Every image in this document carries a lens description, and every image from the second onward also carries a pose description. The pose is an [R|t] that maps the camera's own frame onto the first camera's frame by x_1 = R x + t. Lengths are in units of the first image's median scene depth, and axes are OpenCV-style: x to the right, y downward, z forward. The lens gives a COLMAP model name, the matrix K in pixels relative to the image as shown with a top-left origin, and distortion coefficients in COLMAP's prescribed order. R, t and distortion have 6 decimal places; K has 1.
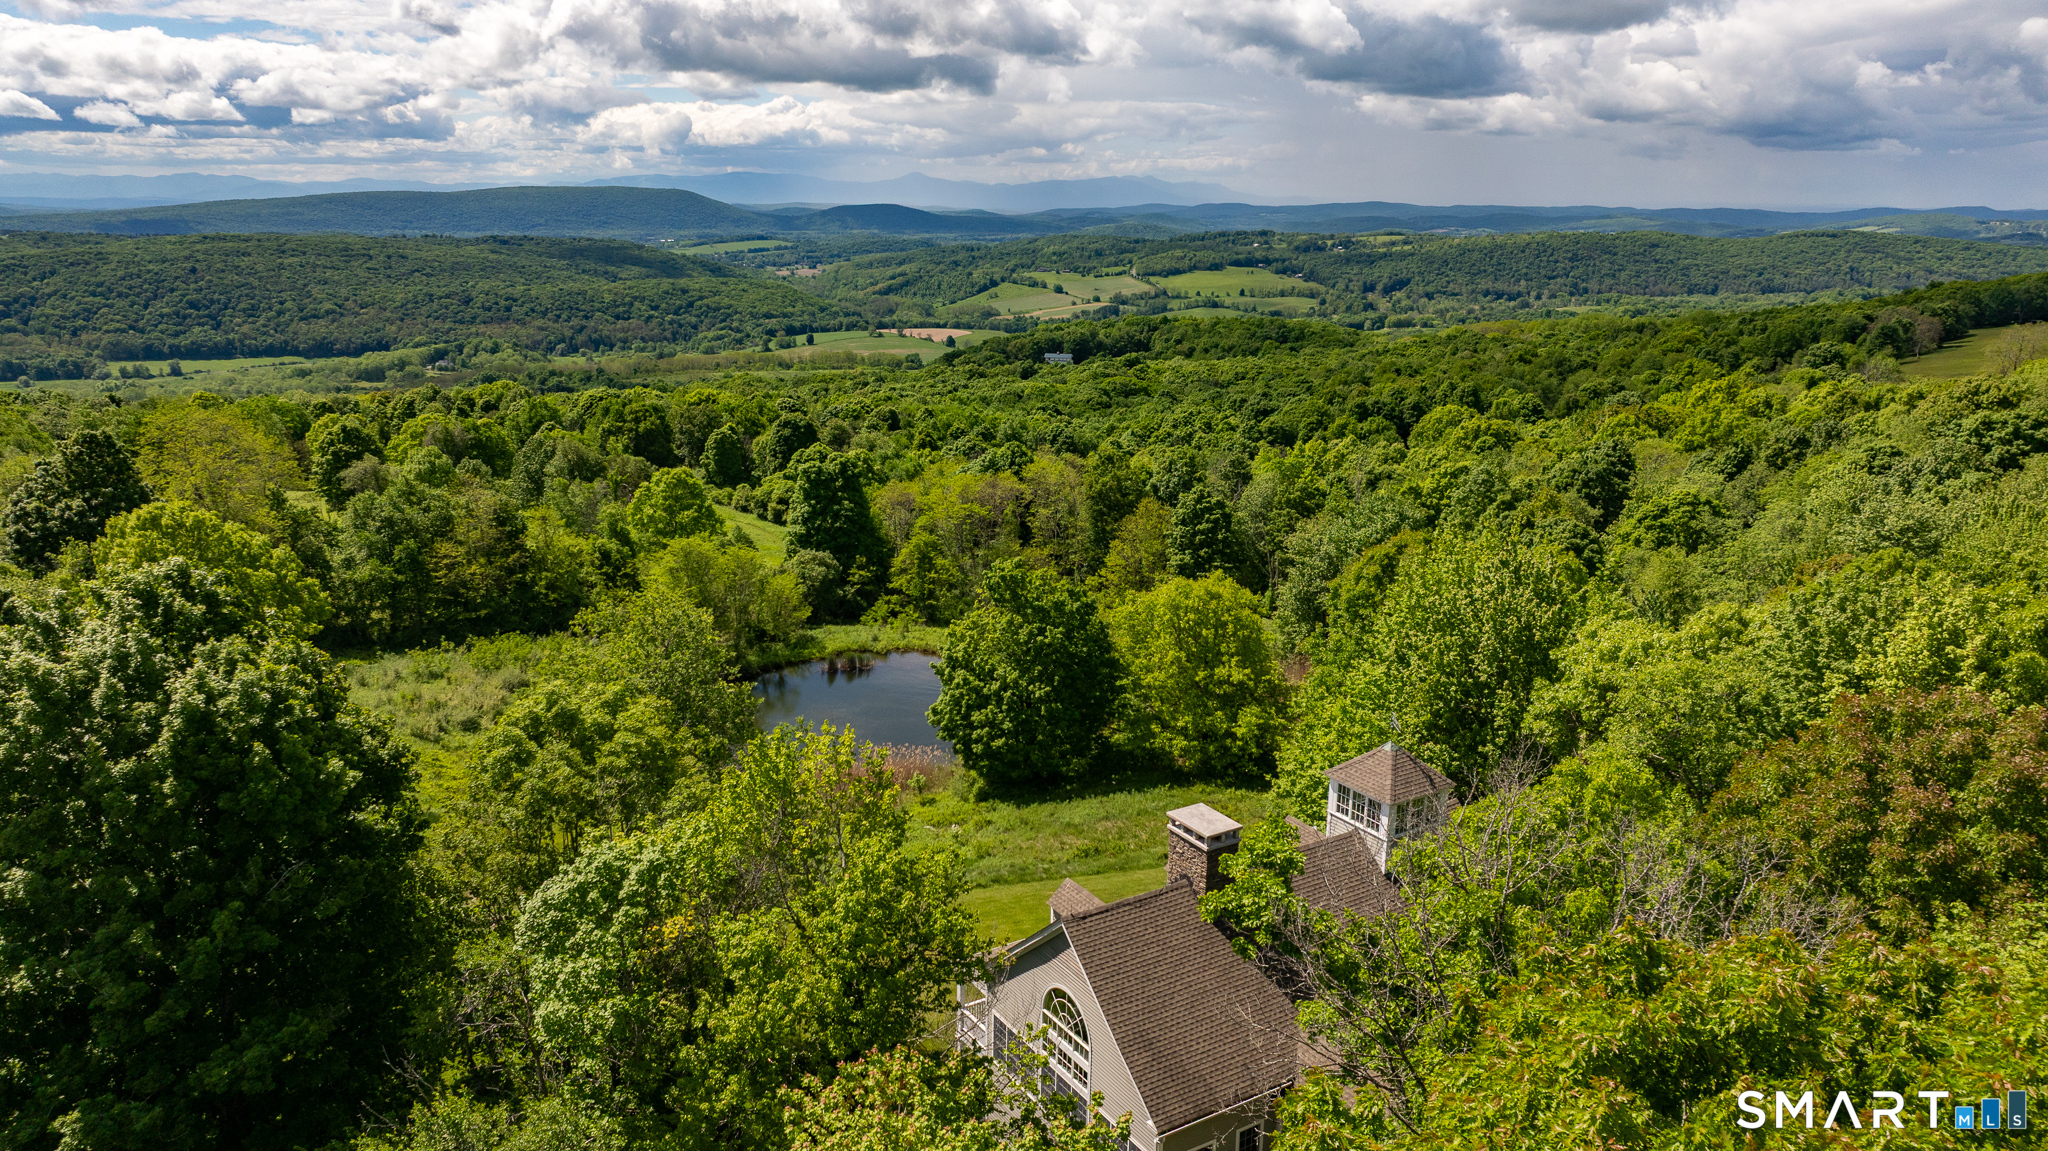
lens RADIAL K [[1410.3, 0, 1024.0], [0, 1410.3, 575.5], [0, 0, 1]] dist [-0.017698, 0.001021]
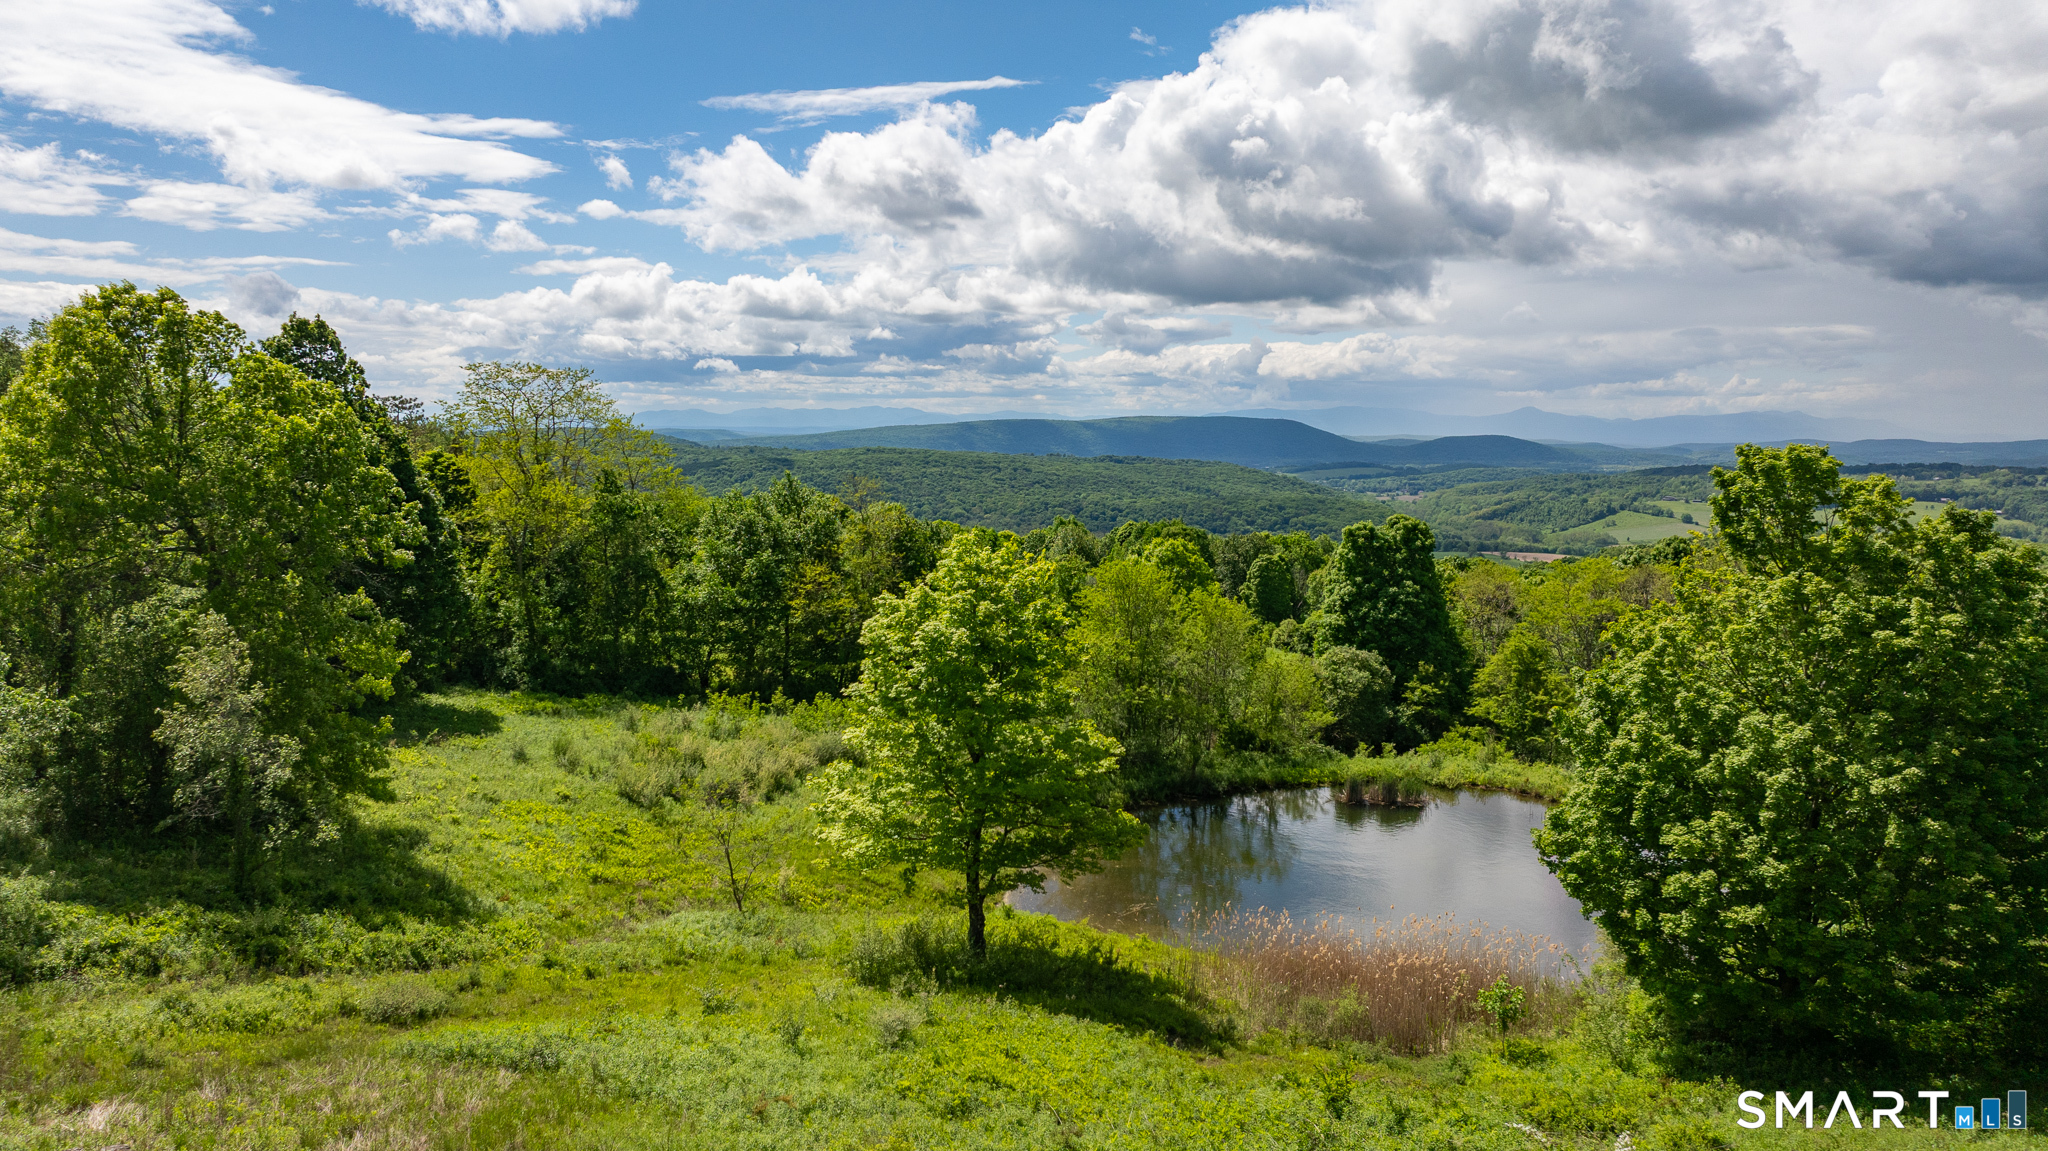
lens RADIAL K [[1410.3, 0, 1024.0], [0, 1410.3, 575.5], [0, 0, 1]] dist [-0.017698, 0.001021]
pose [[0.914631, 0.041600, -0.402145, -0.024837], [-0.105281, 0.984881, -0.137569, 0.055629], [0.390342, 0.168164, 0.905182, 0.324949]]
